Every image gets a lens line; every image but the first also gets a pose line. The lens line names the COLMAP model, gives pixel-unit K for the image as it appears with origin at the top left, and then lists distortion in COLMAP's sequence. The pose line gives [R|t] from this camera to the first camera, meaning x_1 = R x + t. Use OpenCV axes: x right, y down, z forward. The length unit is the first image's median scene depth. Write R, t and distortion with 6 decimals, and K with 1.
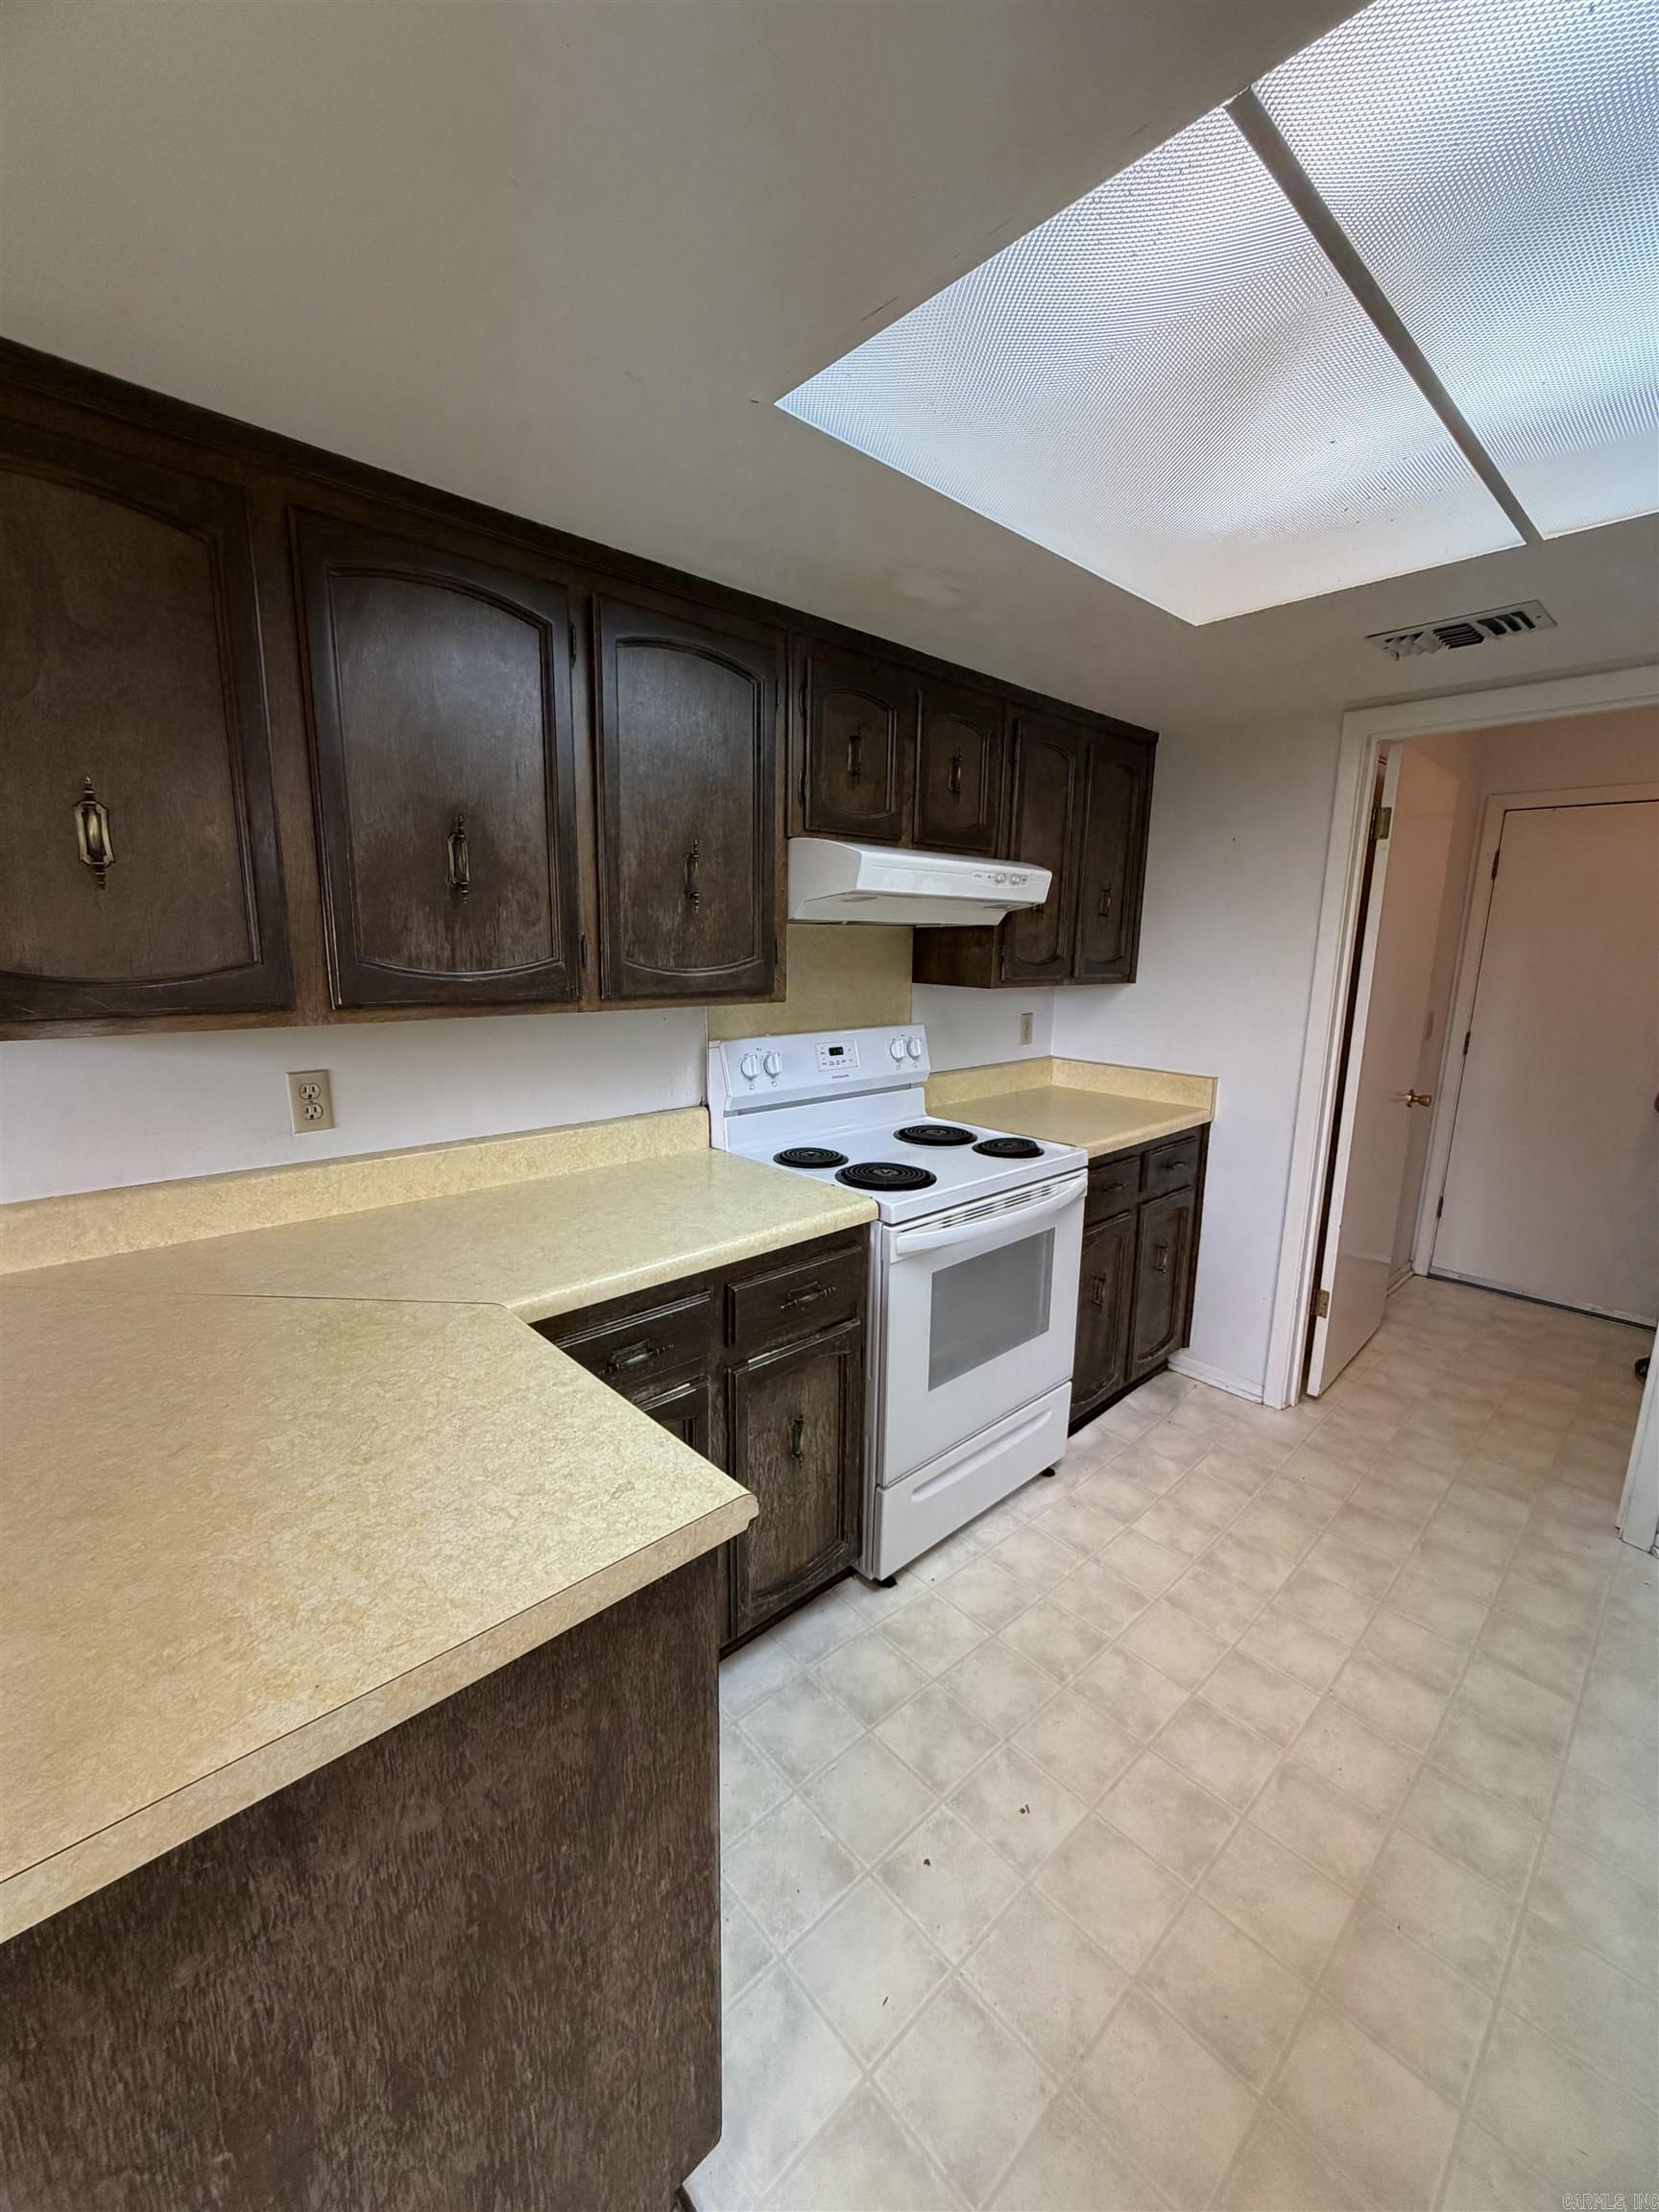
lens RADIAL K [[883.2, 0, 828.8], [0, 883.2, 1104.0], [0, 0, 1]] dist [-0.001321, 0.000199]
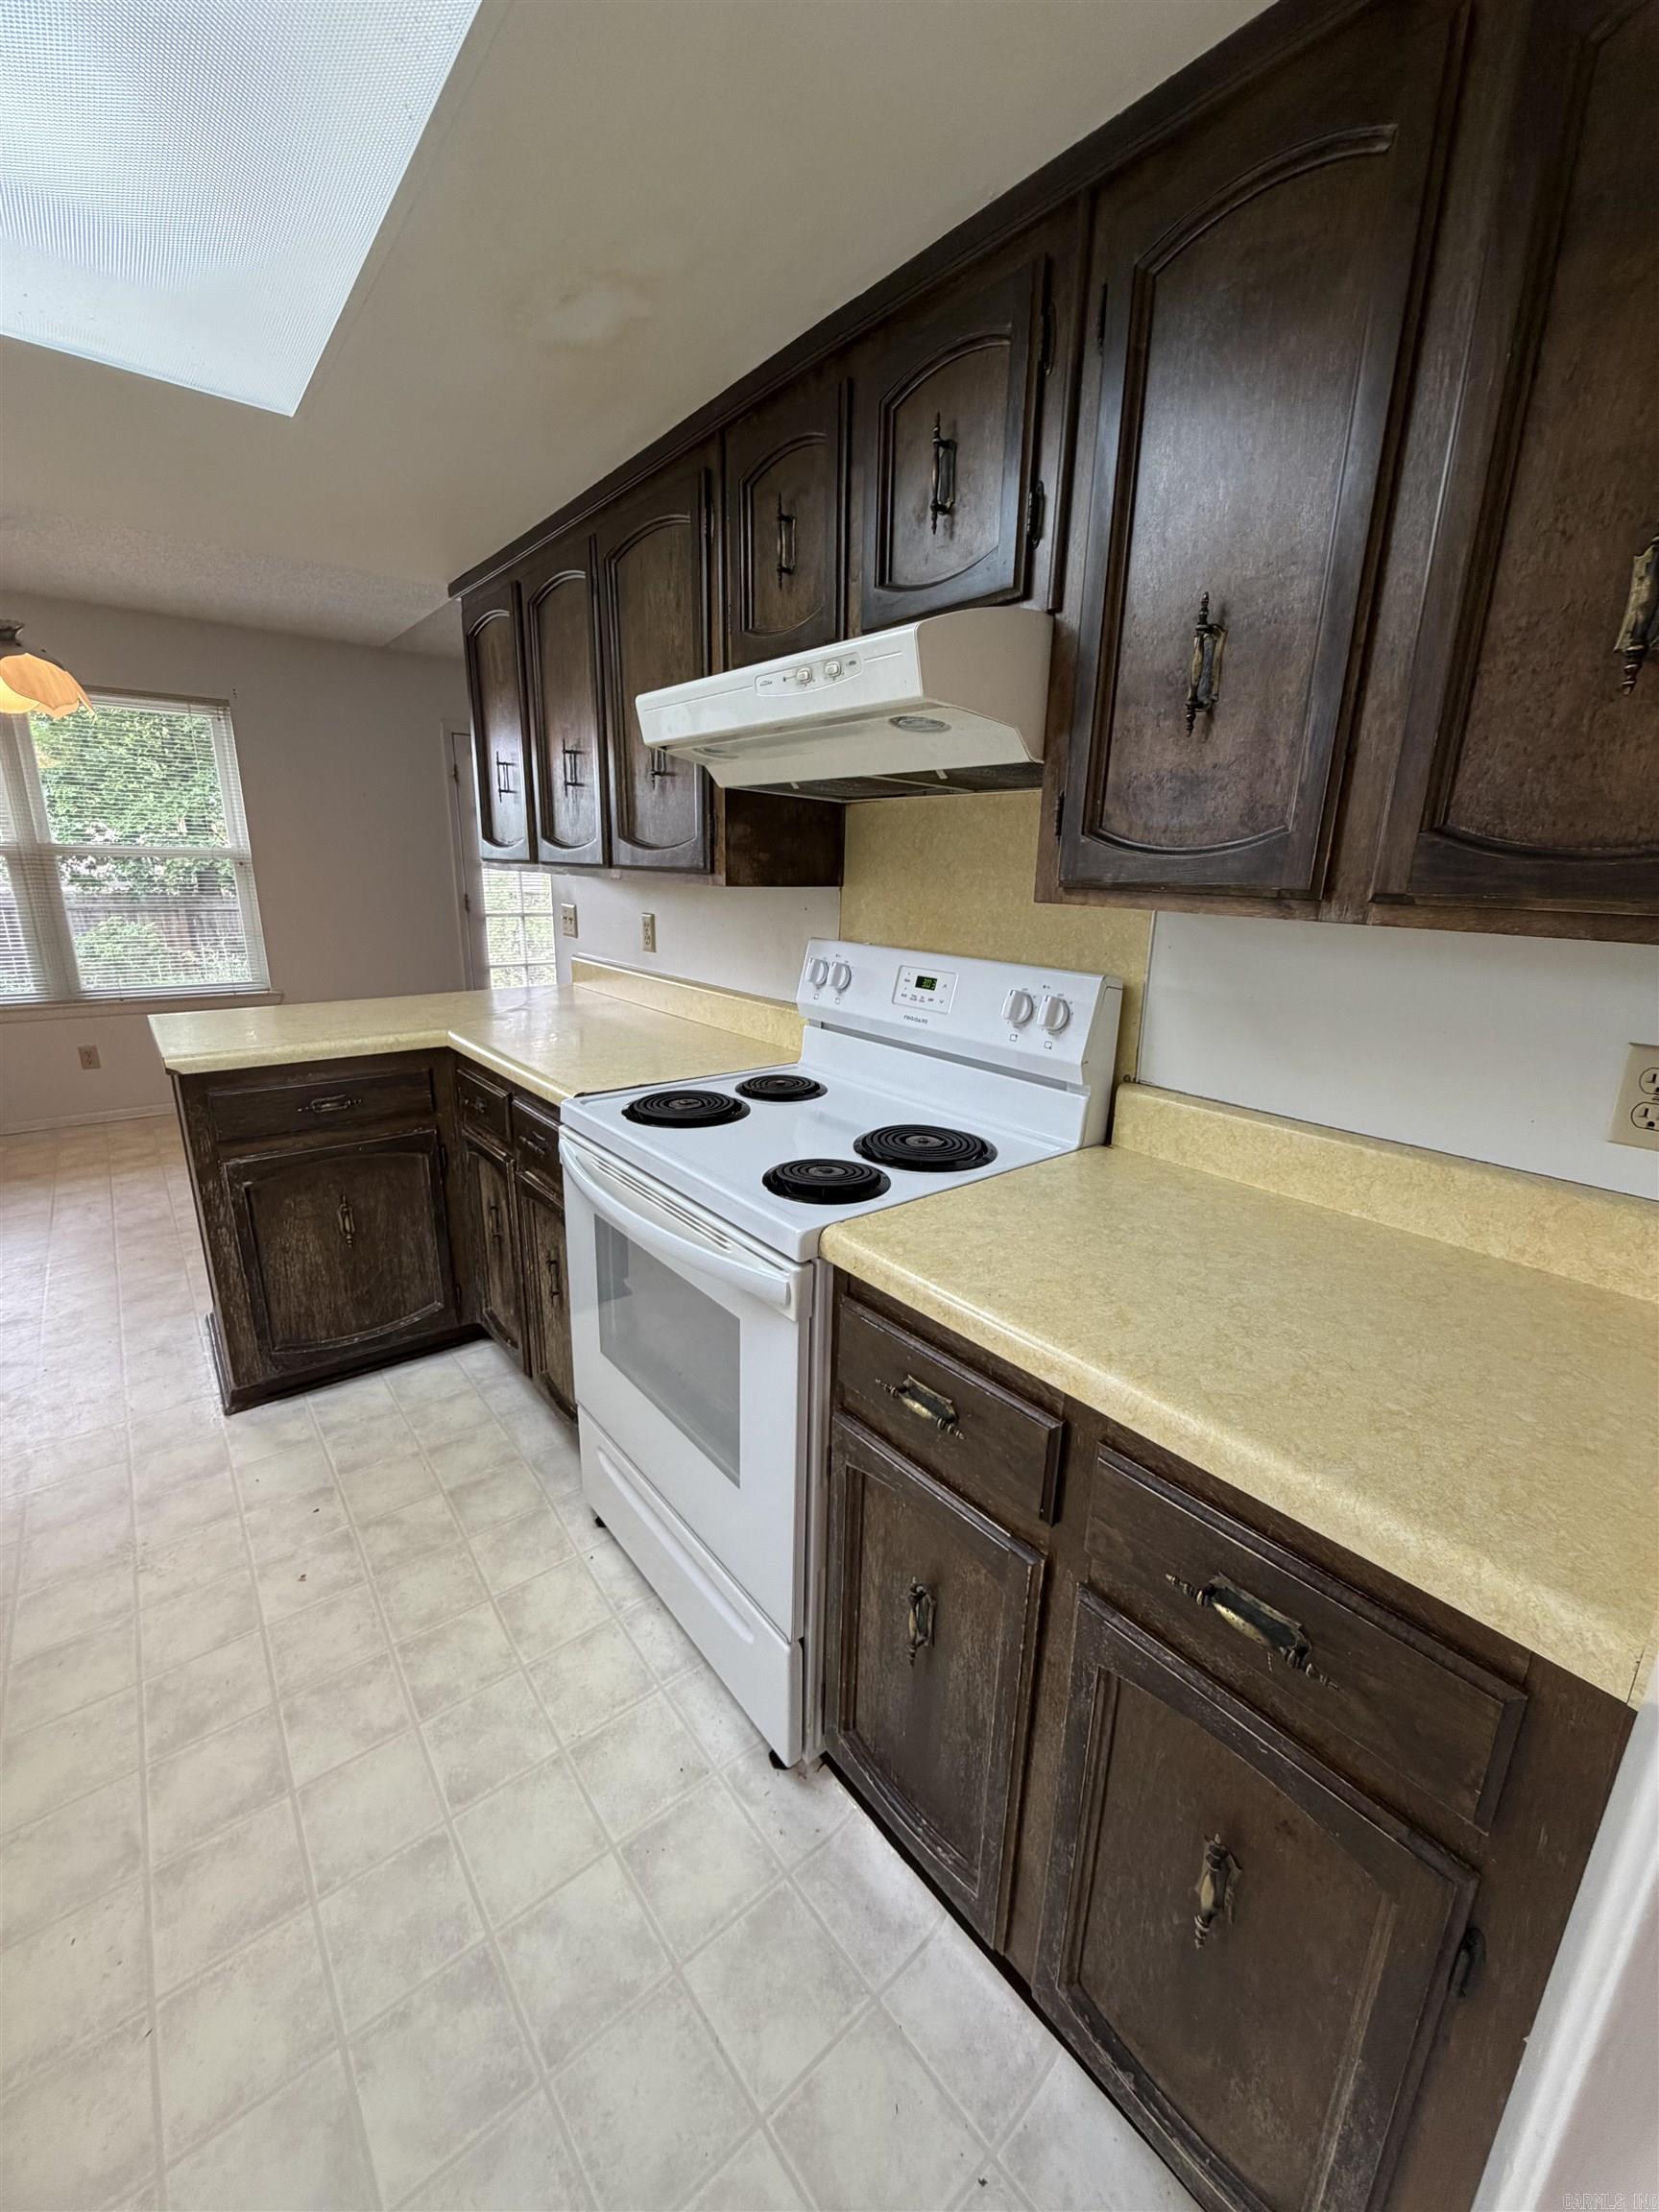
lens RADIAL K [[883.2, 0, 833.4], [0, 883.2, 1103.0], [0, 0, 1]] dist [-0.001321, 0.000199]
pose [[-0.066942, 0.246714, -0.966774, 0.903995], [-0.211146, 0.943499, 0.255395, -0.170526], [0.975160, 0.221227, -0.011067, 1.242146]]
